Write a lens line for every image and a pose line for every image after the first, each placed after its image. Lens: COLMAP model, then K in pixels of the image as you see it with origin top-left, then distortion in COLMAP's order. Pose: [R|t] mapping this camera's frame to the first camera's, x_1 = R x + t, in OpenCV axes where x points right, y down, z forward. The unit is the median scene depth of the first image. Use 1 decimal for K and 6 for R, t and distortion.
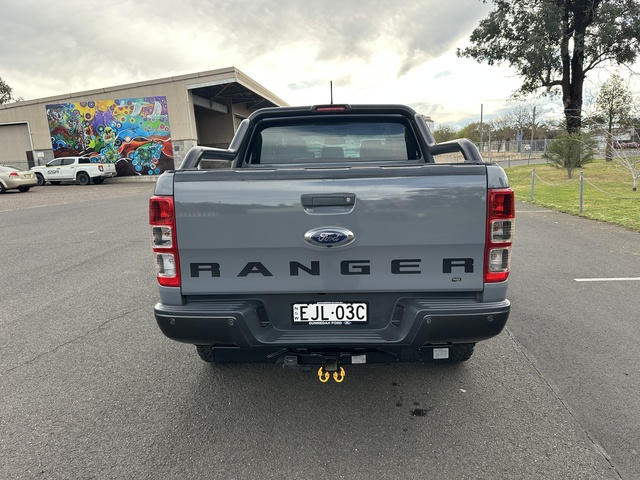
lens RADIAL K [[435.6, 0, 320.0], [0, 435.6, 240.0], [0, 0, 1]] dist [0.103634, -0.094868]
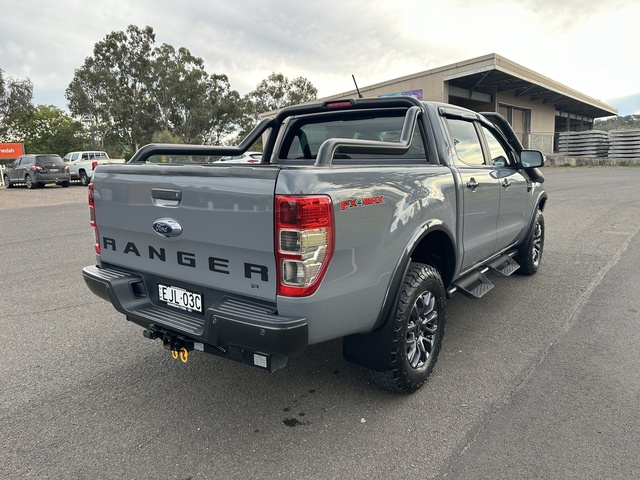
lens RADIAL K [[450.3, 0, 320.0], [0, 450.3, 240.0], [0, 0, 1]] dist [0.001954, -0.011867]
pose [[0.836713, 0.120186, -0.534291, 0.900203], [-0.112743, 0.992526, 0.046706, -0.068902], [0.535911, 0.021158, 0.844009, 0.234694]]
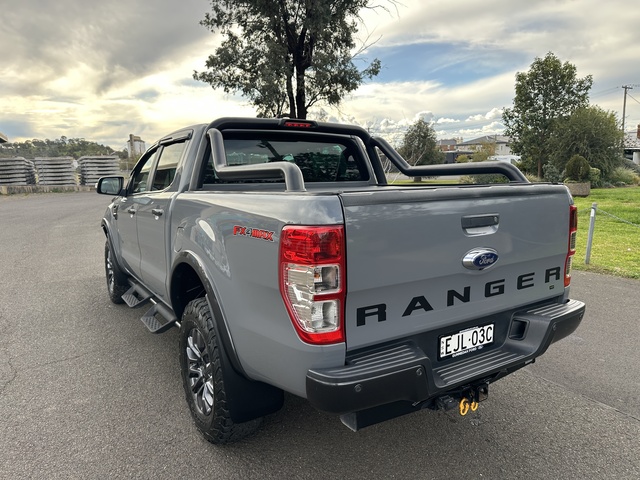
lens RADIAL K [[454.3, 0, 320.5], [0, 454.3, 251.4], [0, 0, 1]] dist [0.002624, -0.002498]
pose [[0.828950, -0.078879, 0.553732, -0.765837], [0.095298, 0.995448, -0.000861, -0.052837], [-0.551144, 0.053483, 0.832694, 0.349808]]
